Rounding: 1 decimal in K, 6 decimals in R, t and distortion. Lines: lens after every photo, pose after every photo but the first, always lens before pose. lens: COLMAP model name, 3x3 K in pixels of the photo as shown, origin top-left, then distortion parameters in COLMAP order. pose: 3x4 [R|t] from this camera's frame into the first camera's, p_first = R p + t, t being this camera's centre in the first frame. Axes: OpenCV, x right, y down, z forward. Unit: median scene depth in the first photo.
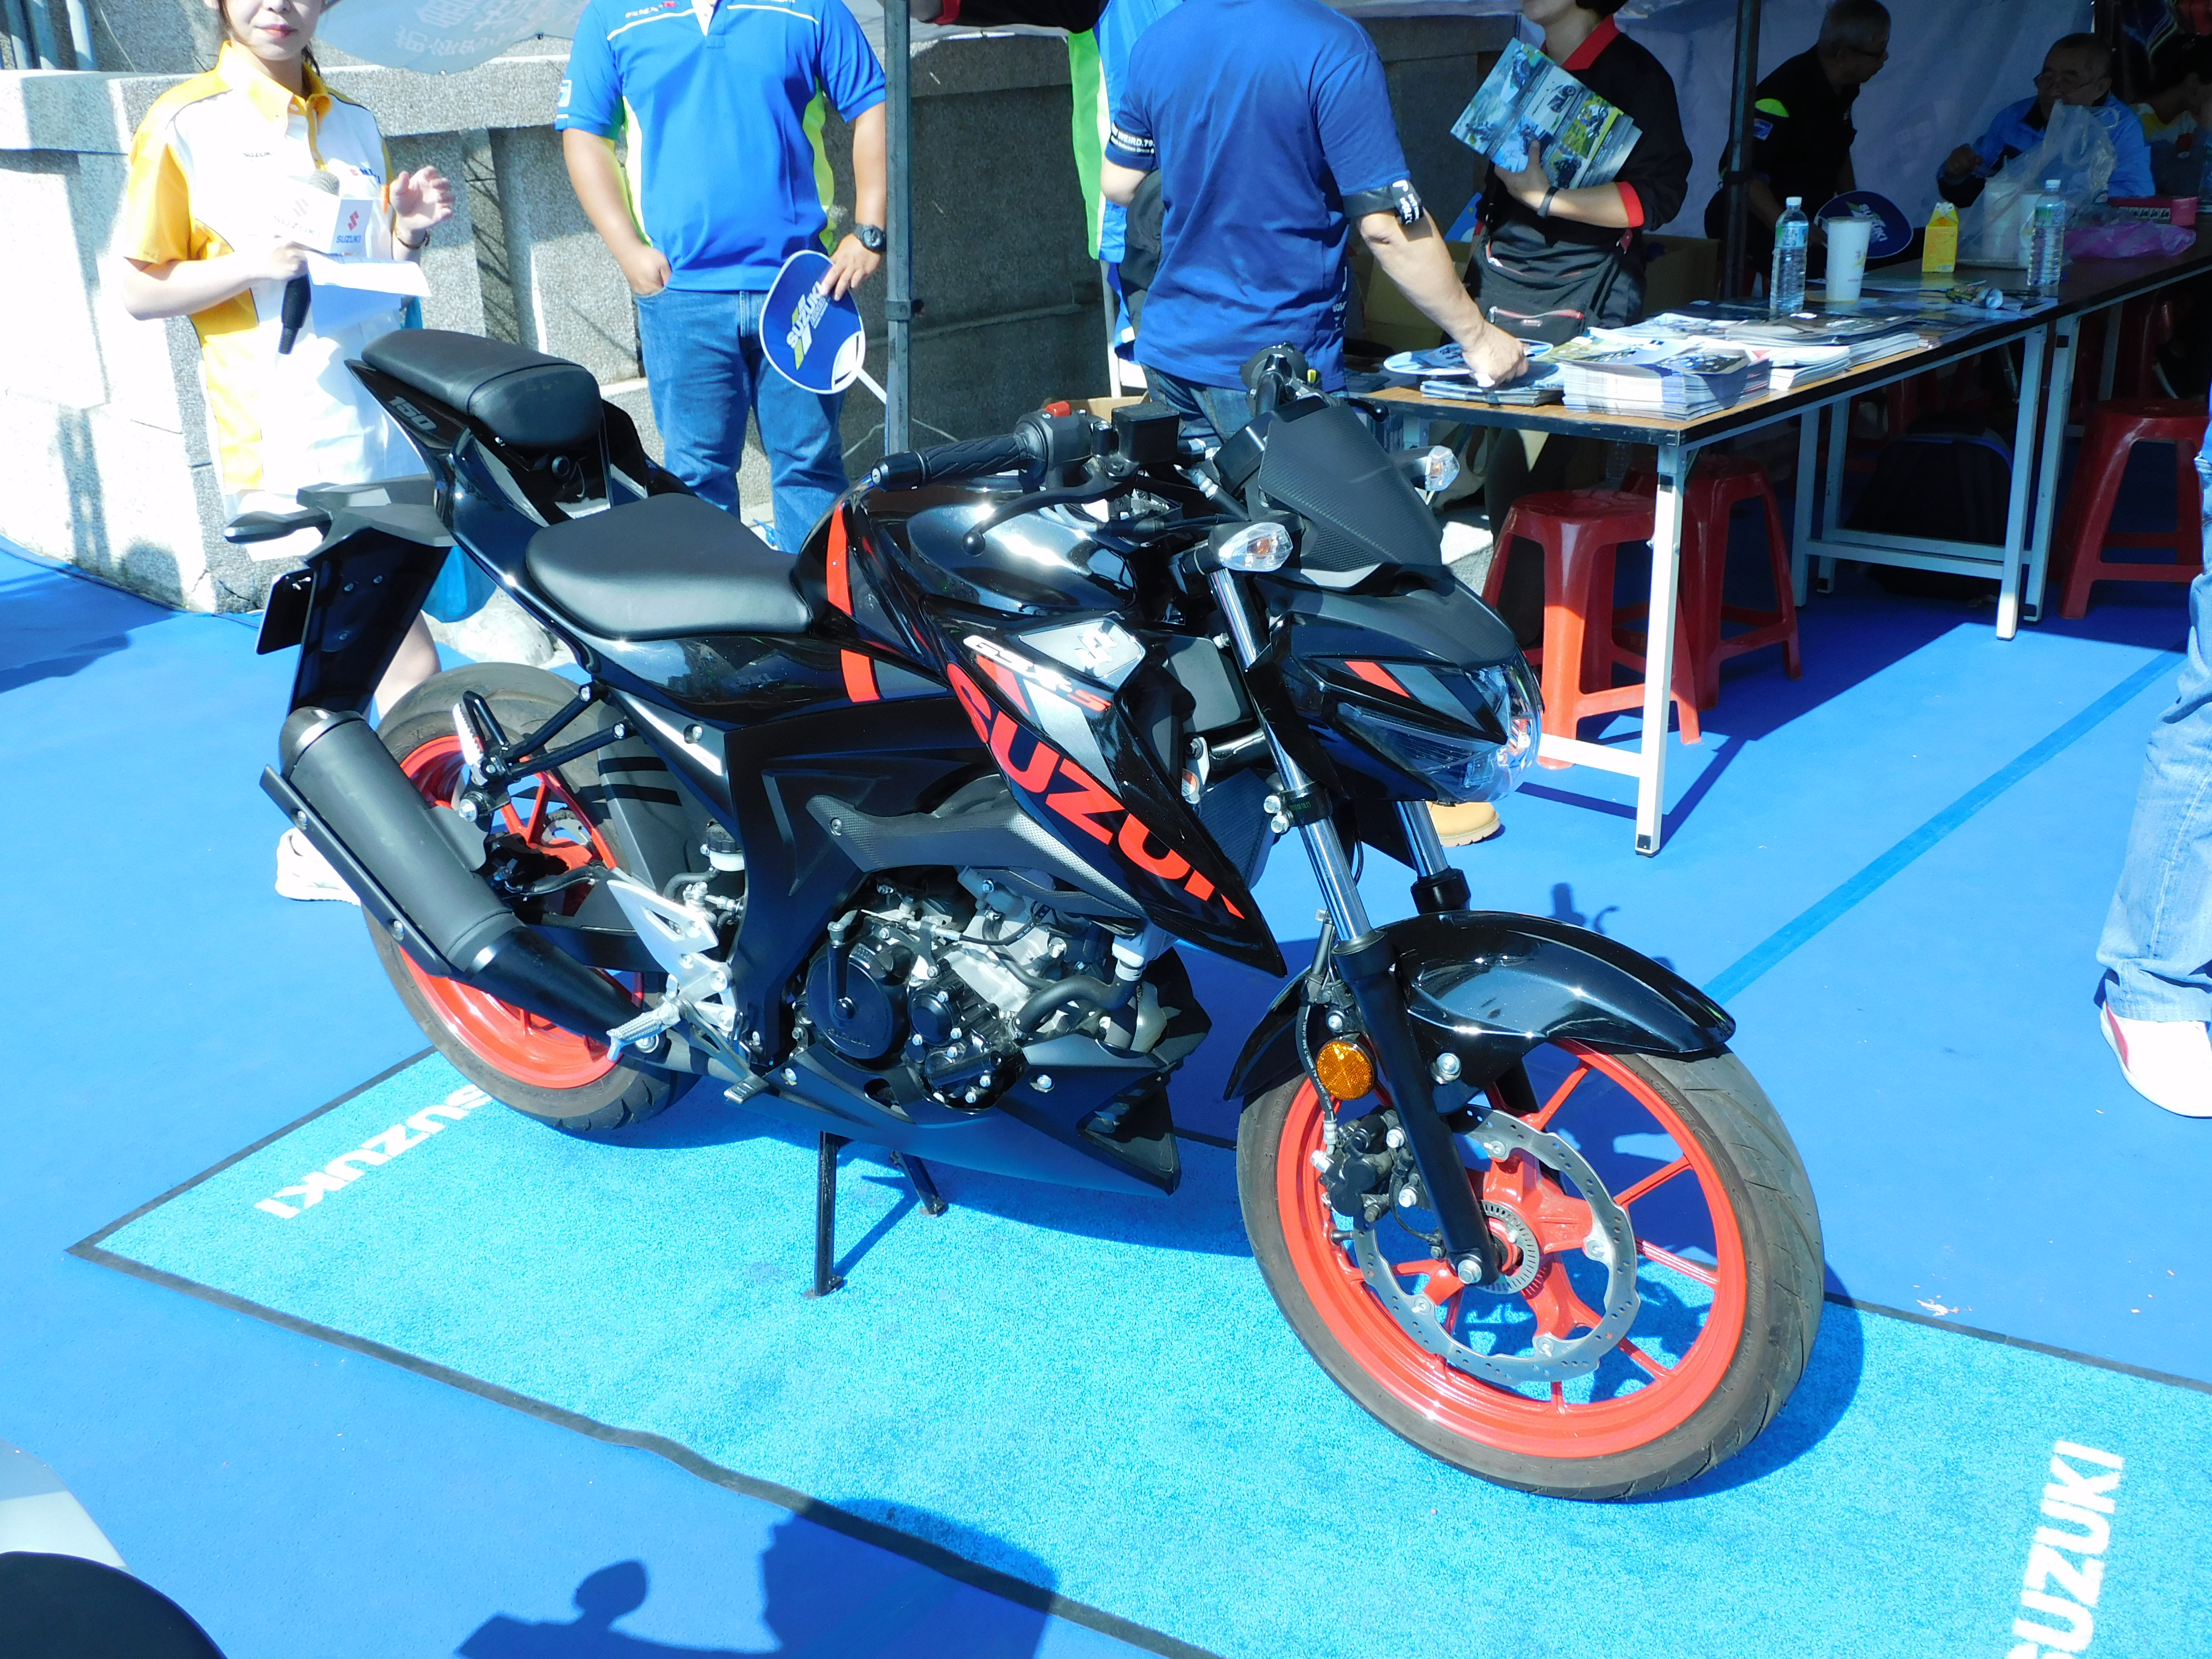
lens RADIAL K [[2120.4, 0, 1106.6], [0, 2120.4, 832.6], [0, 0, 1]] dist [-0.022587, 0.000000]
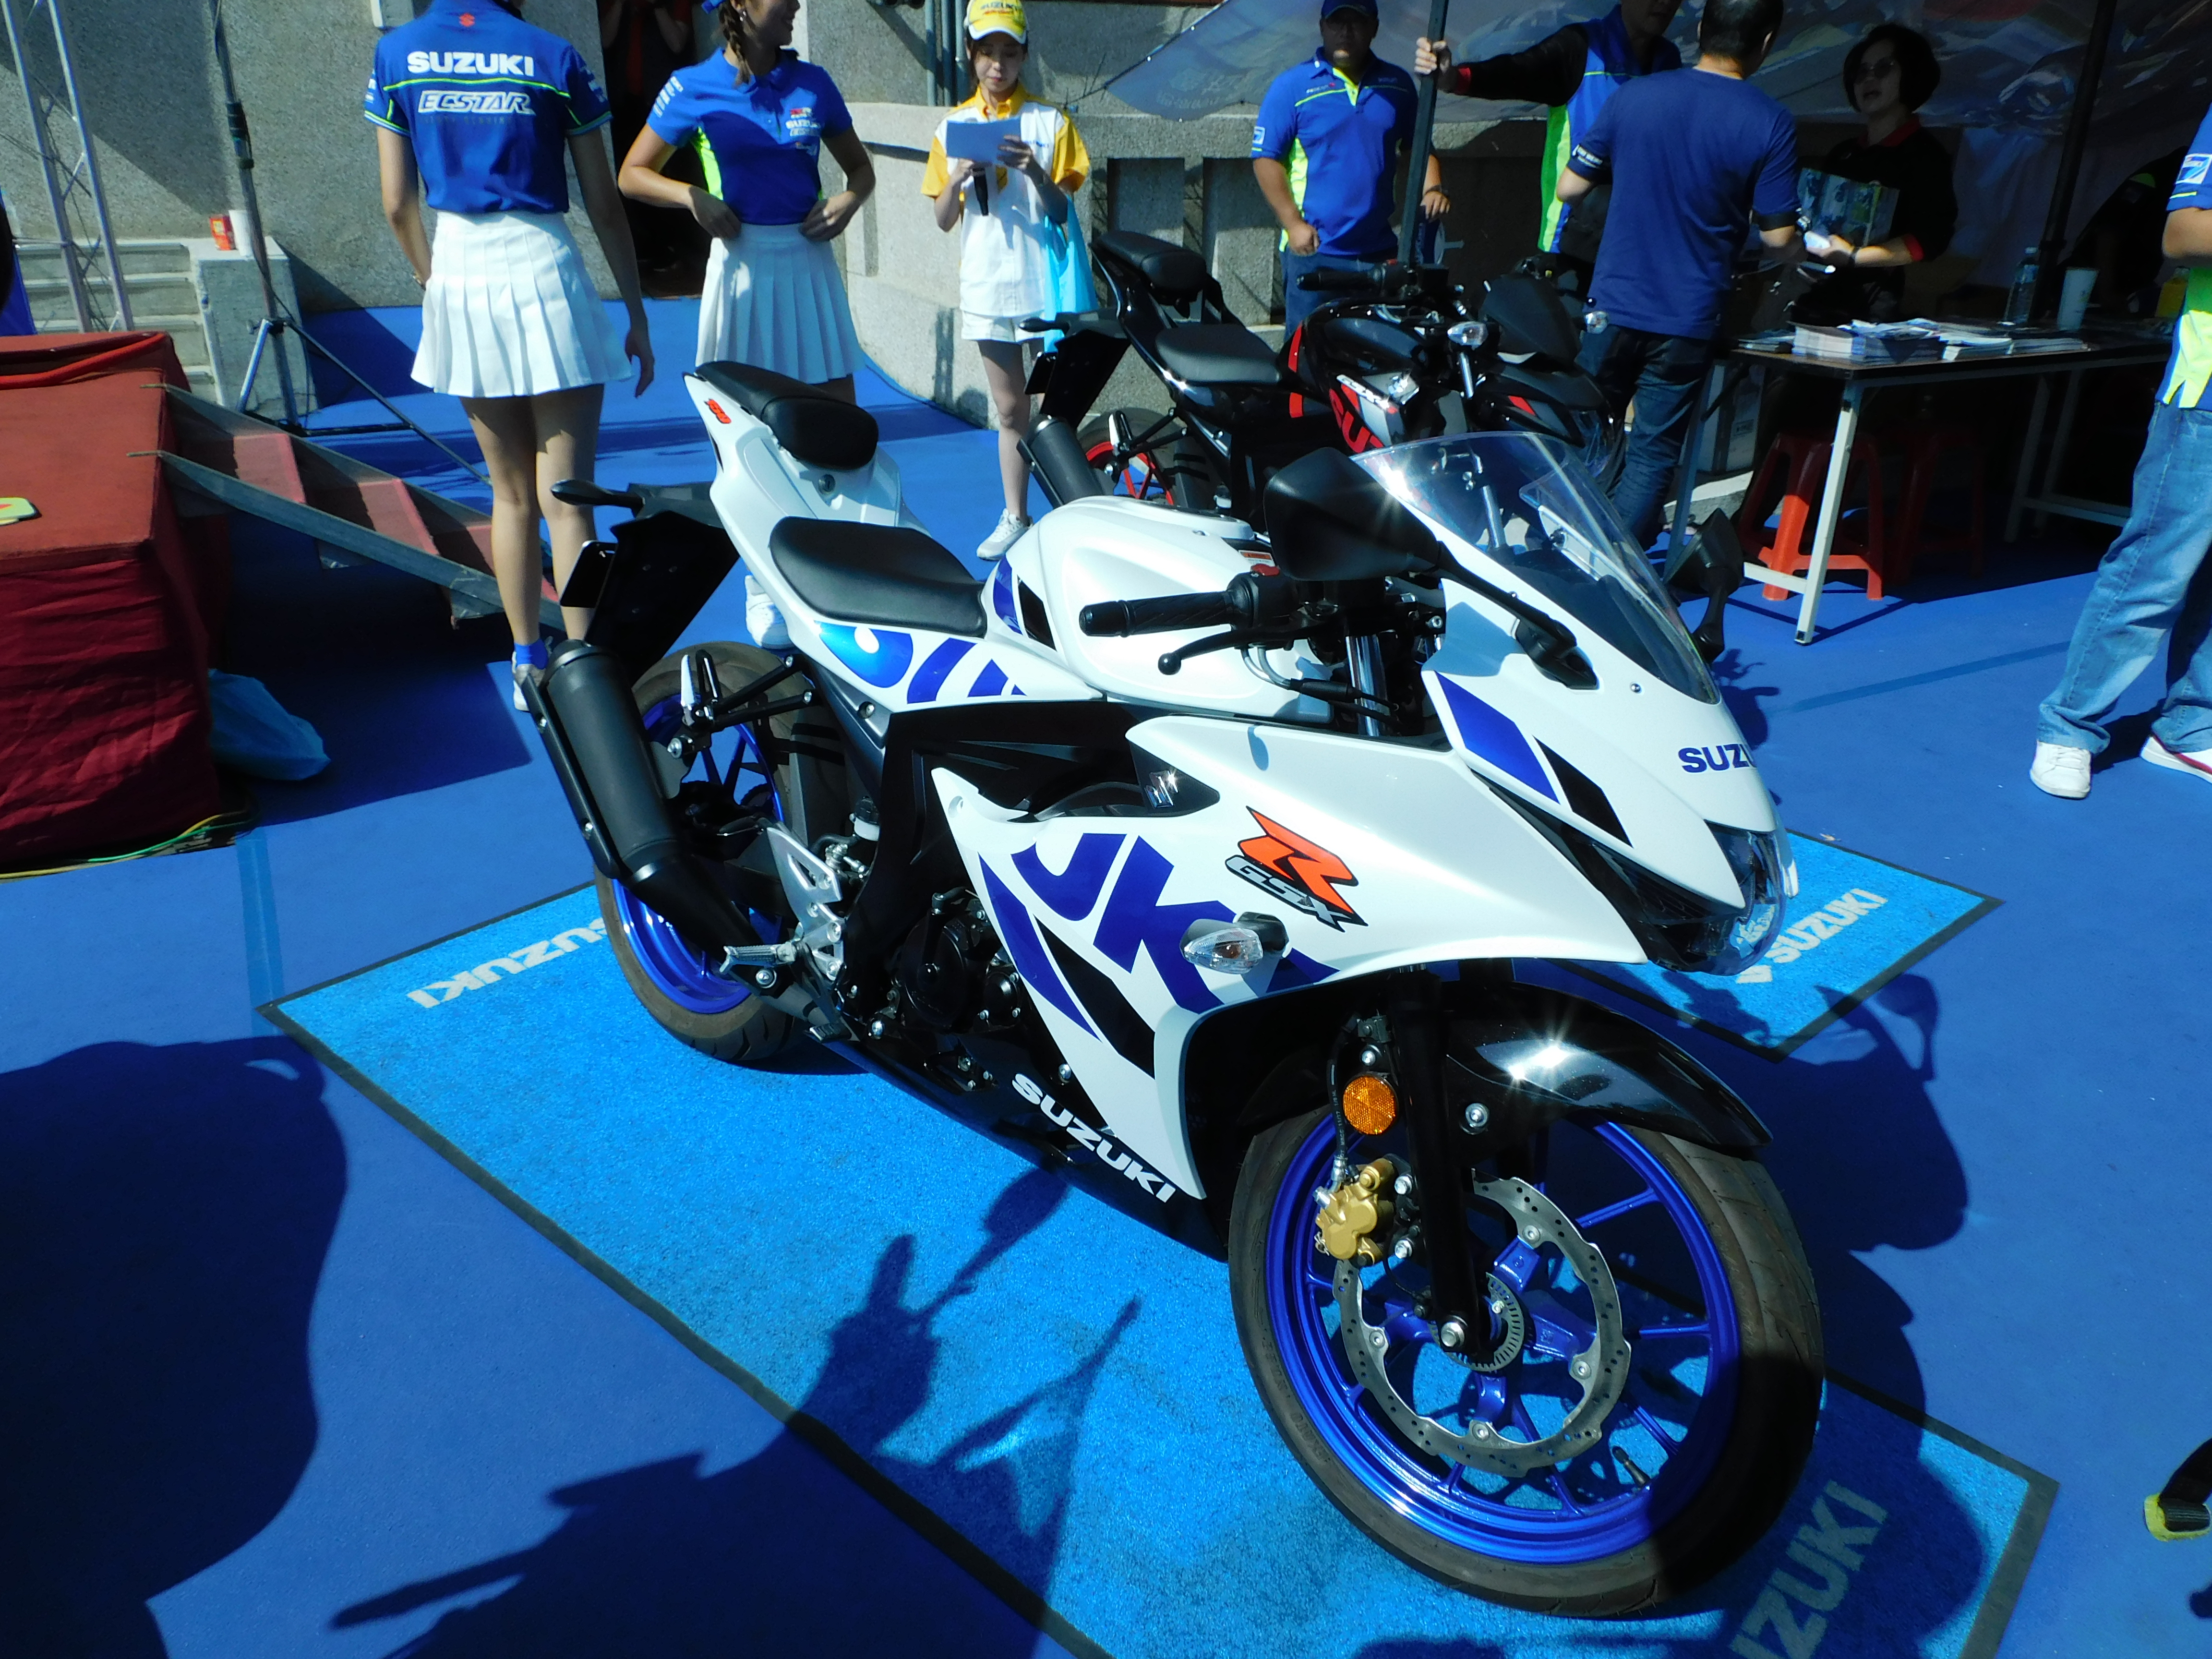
lens RADIAL K [[1545.3, 0, 1100.4], [0, 1545.3, 825.3], [0, 0, 1]] dist [-0.022271, 0.014221]
pose [[0.937279, 0.182822, -0.296791, 0.165793], [-0.163386, 0.982517, 0.089248, 0.165932], [0.307919, -0.035159, 0.950763, -0.363725]]
